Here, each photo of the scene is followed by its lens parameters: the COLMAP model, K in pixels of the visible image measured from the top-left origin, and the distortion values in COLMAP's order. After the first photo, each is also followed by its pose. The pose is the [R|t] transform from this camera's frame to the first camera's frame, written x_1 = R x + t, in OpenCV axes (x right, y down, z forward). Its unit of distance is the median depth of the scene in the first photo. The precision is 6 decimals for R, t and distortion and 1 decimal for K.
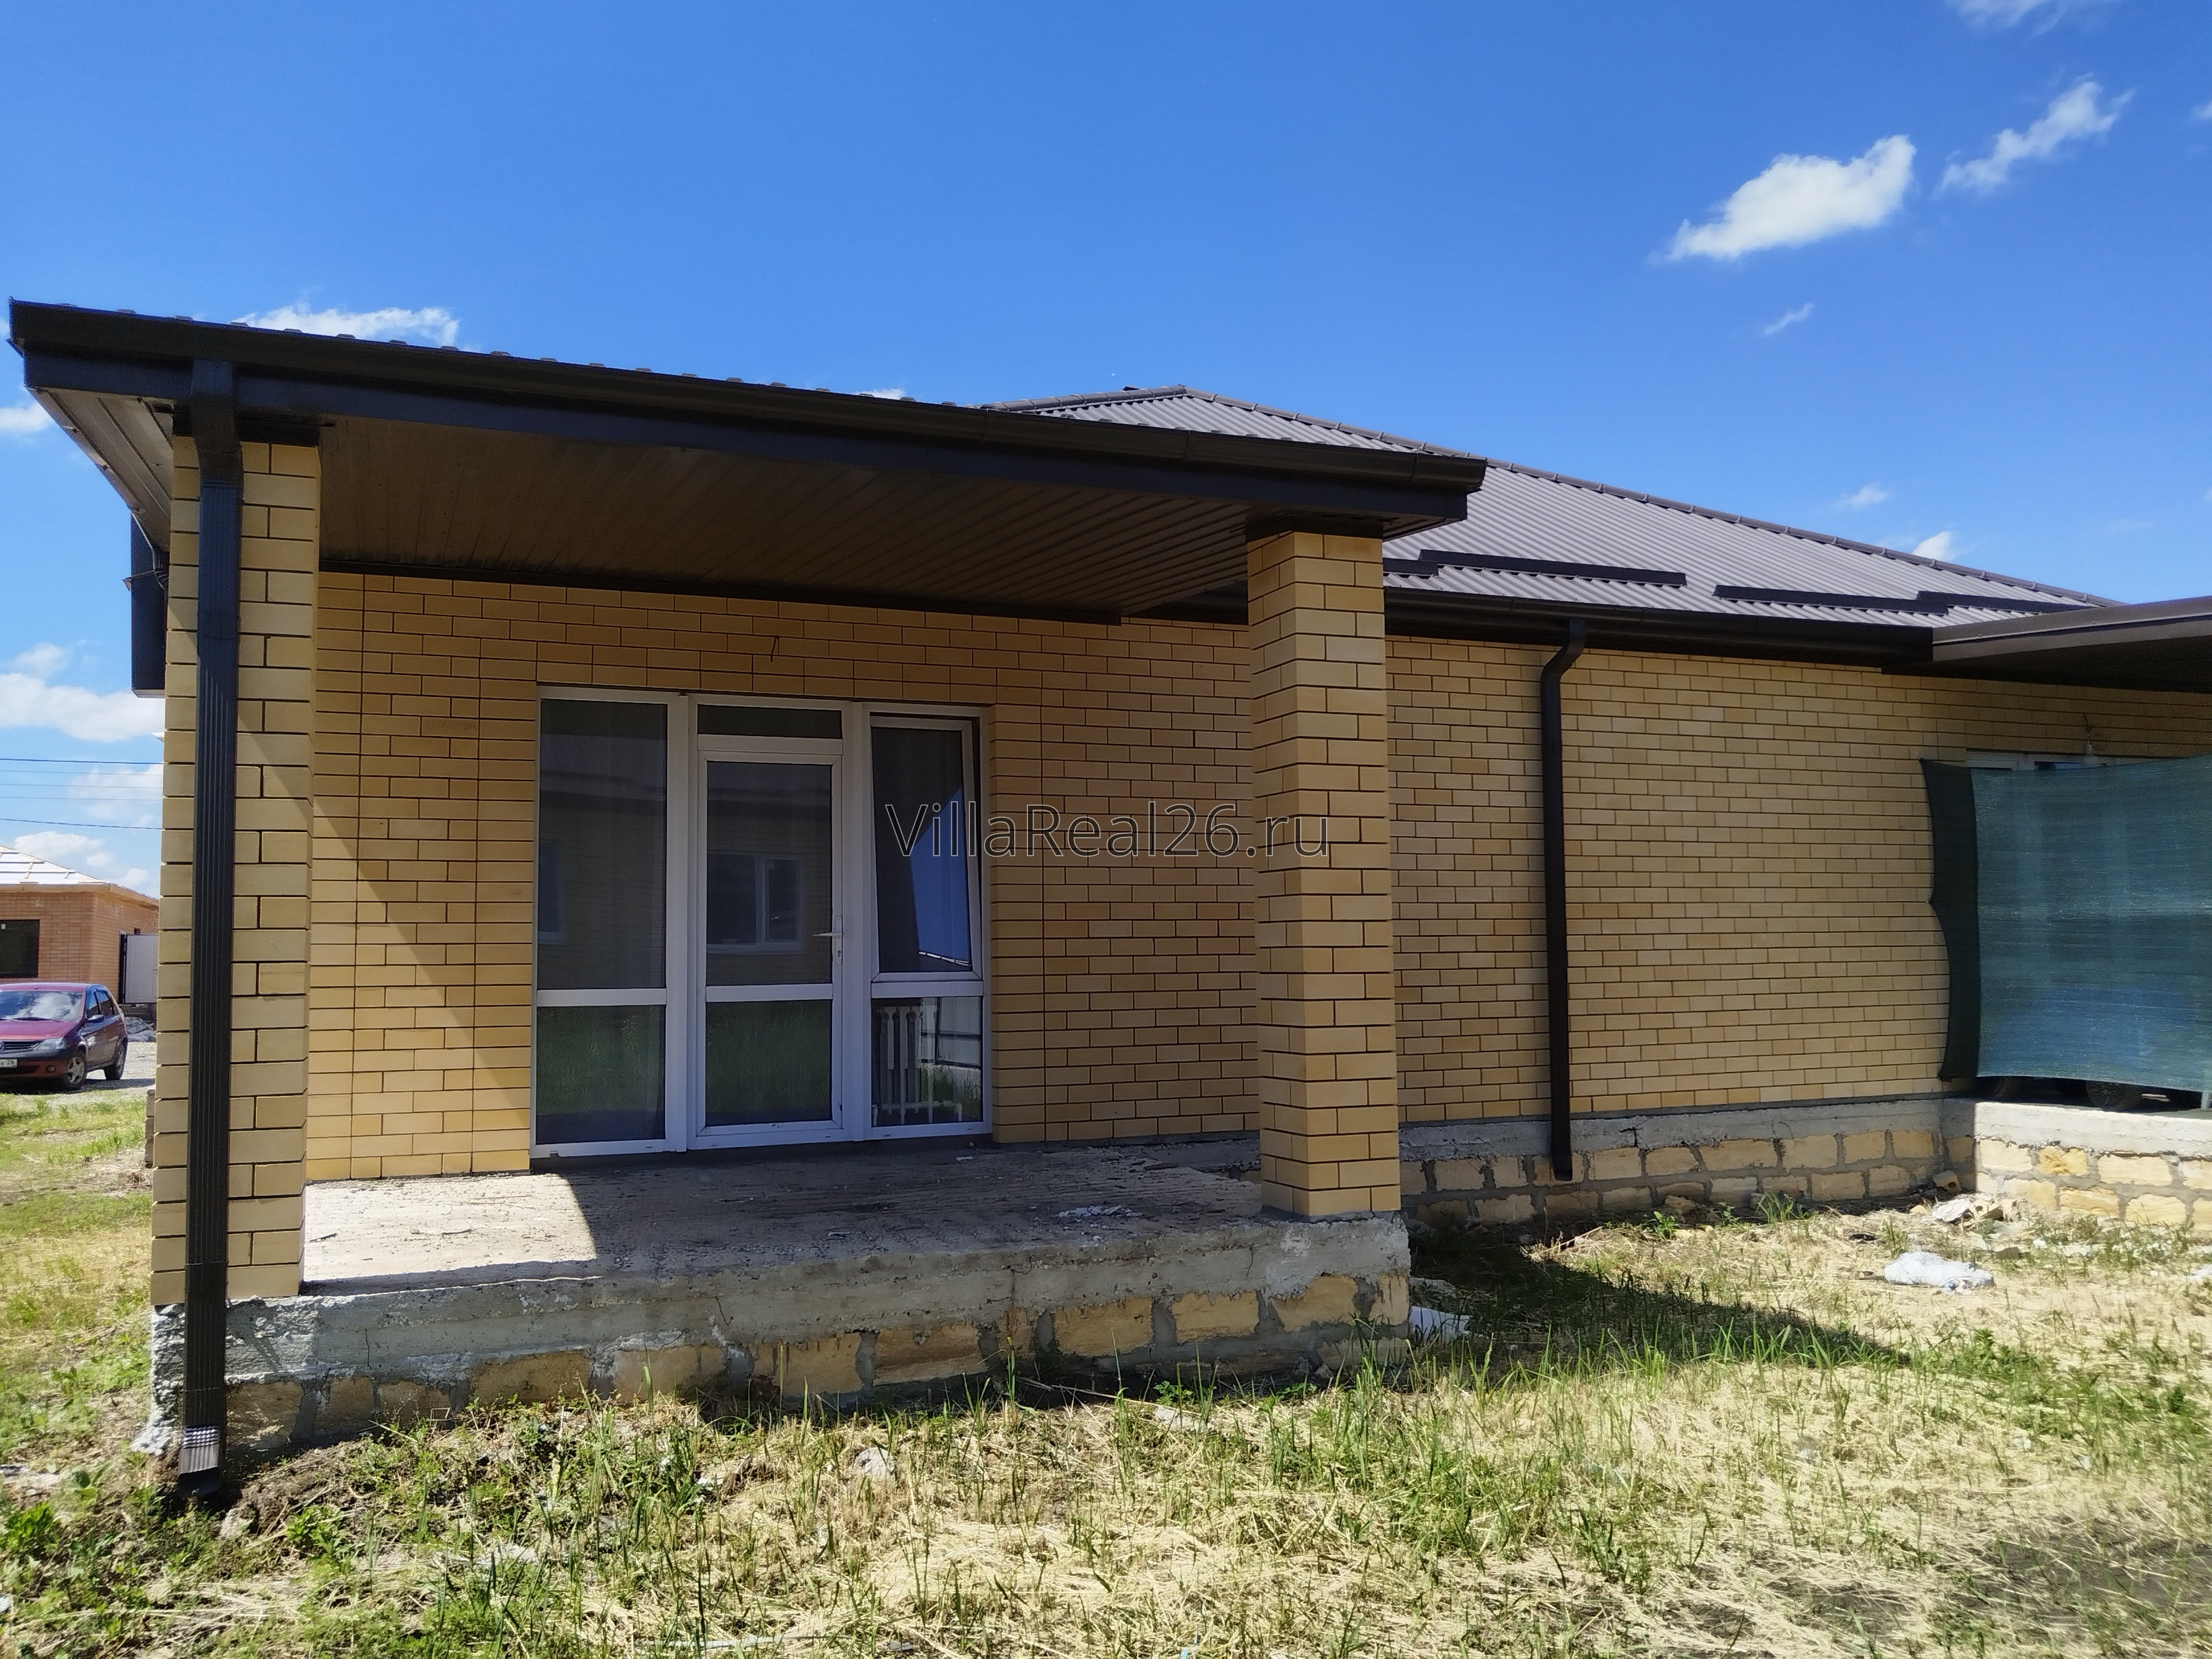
lens RADIAL K [[1719.2, 0, 1109.0], [0, 1719.2, 828.5], [0, 0, 1]] dist [0.010668, -0.022291]
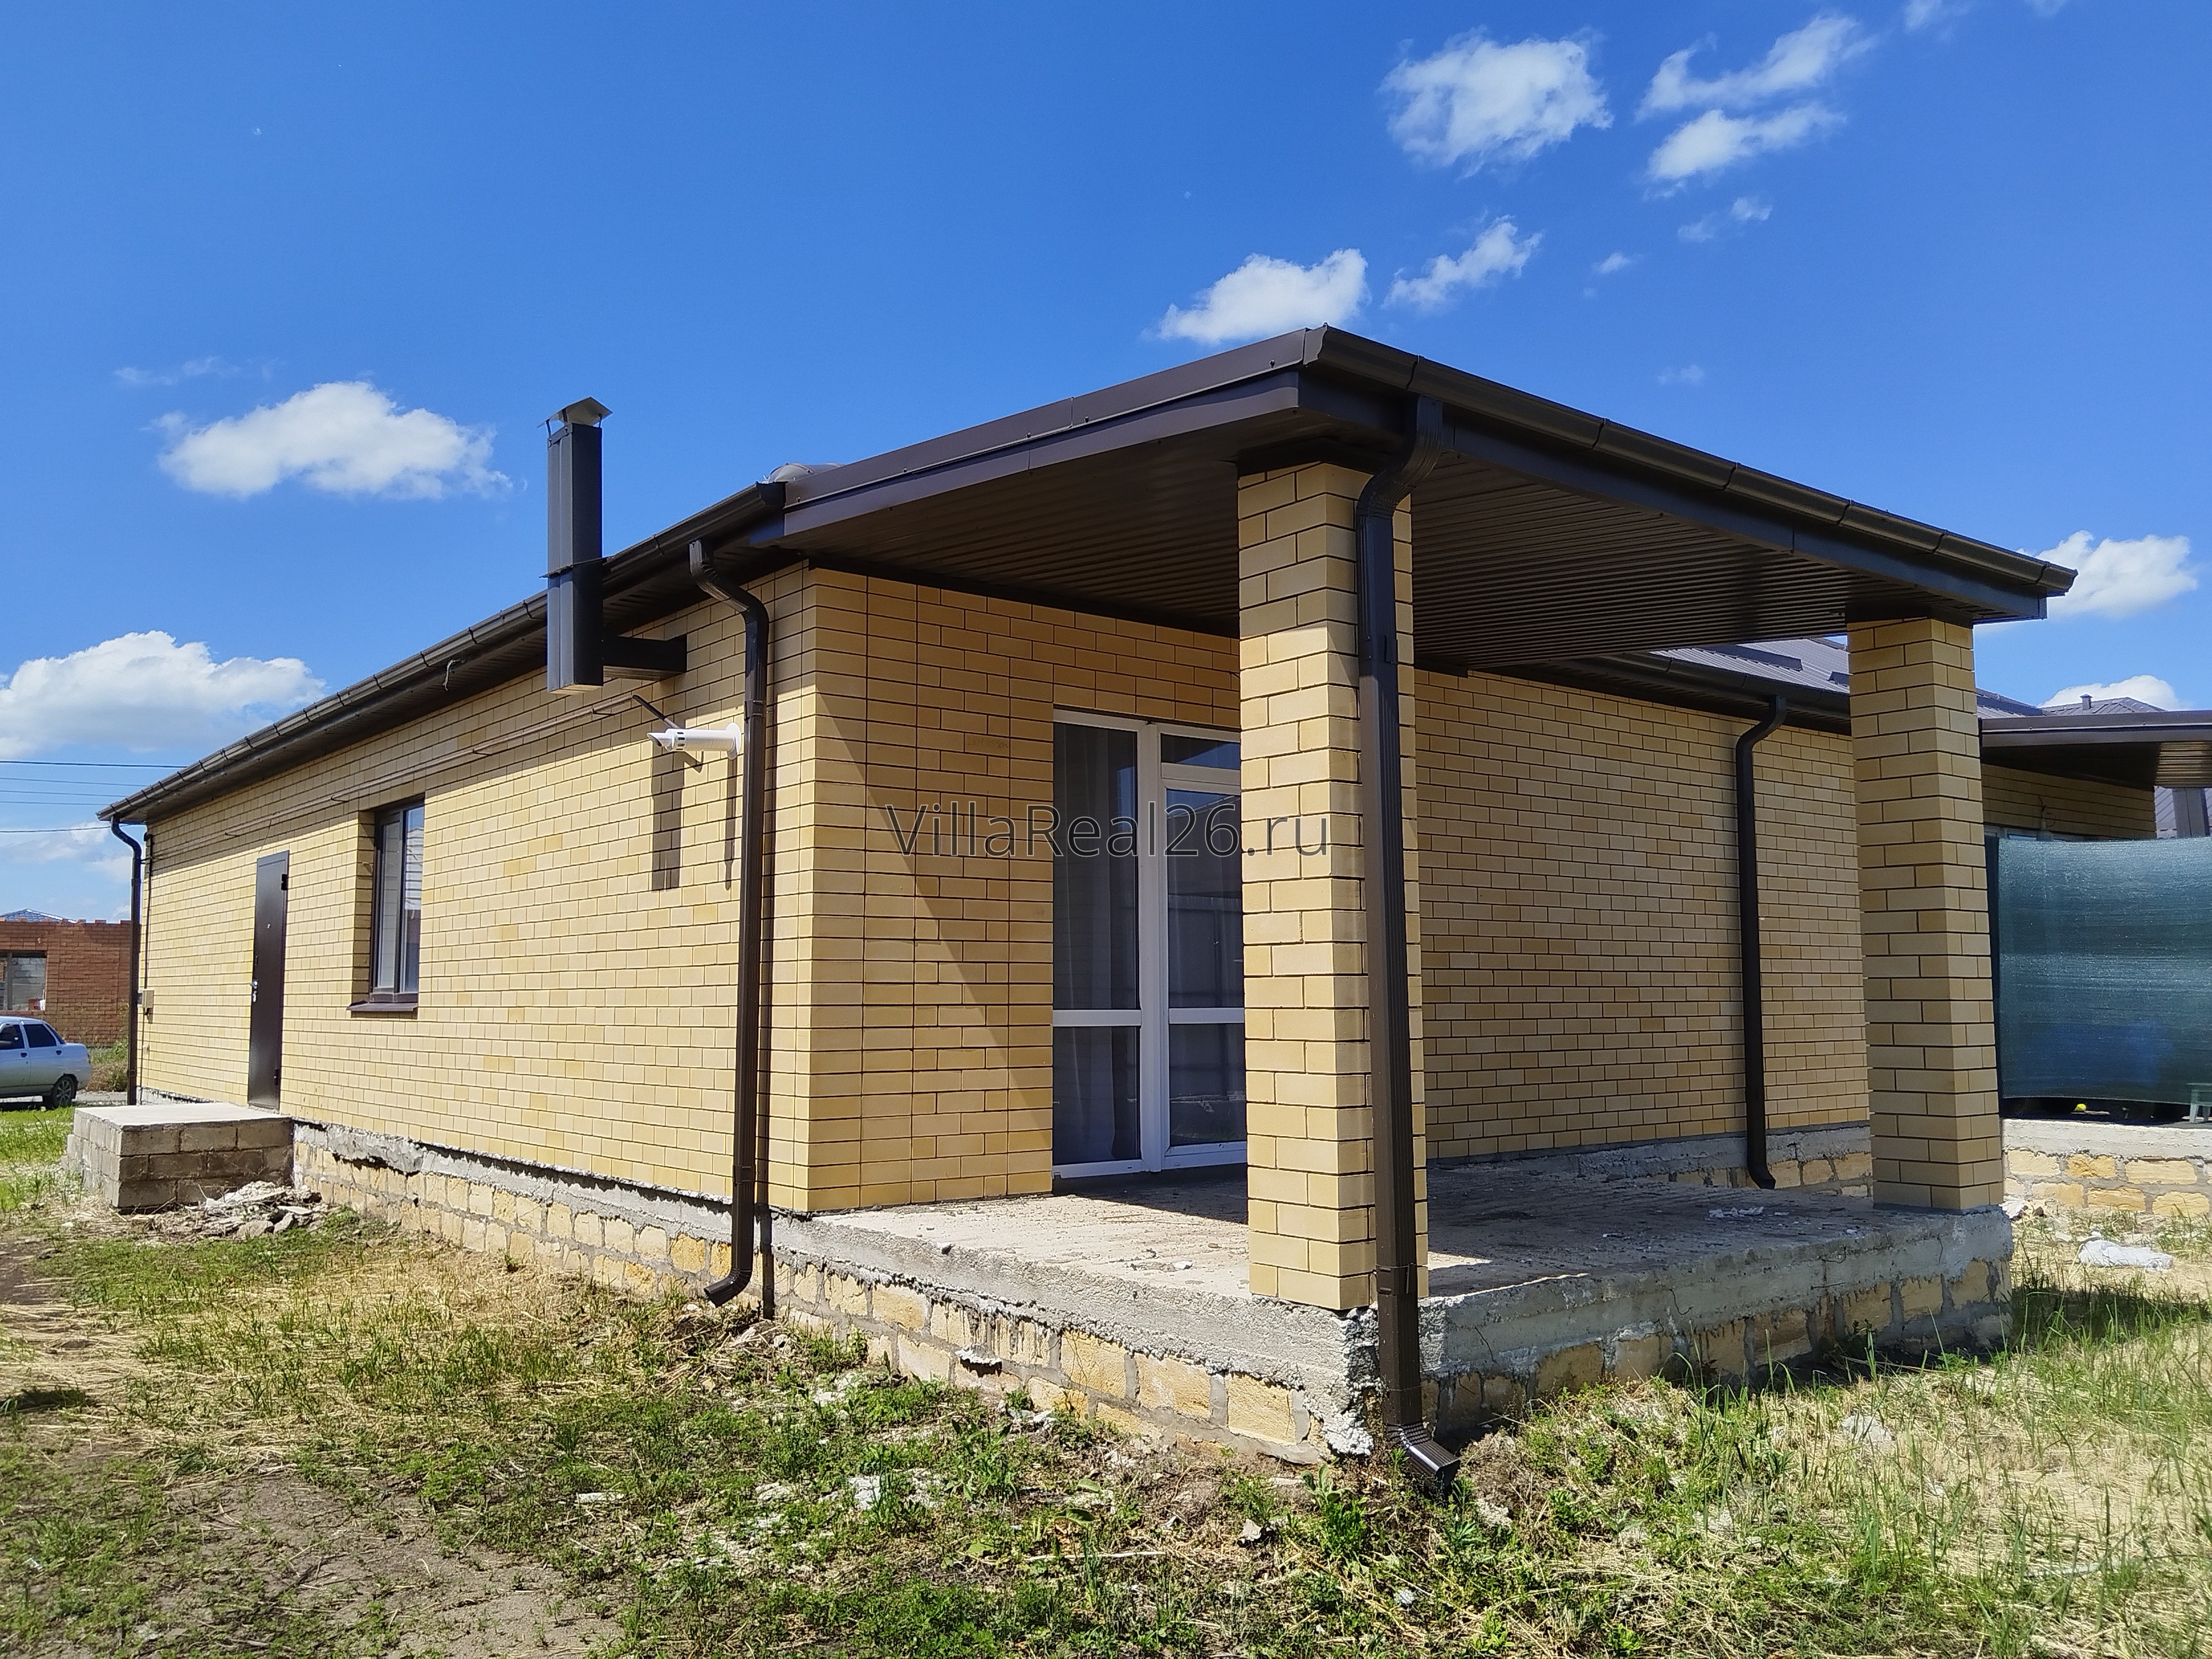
lens RADIAL K [[1719.2, 0, 1092.1], [0, 1719.2, 829.3], [0, 0, 1]] dist [0.010668, -0.022291]
pose [[0.962290, 0.037613, 0.269412, -0.584196], [-0.031625, 0.999148, -0.026536, 0.014328], [-0.270181, 0.017015, 0.962659, 0.029692]]
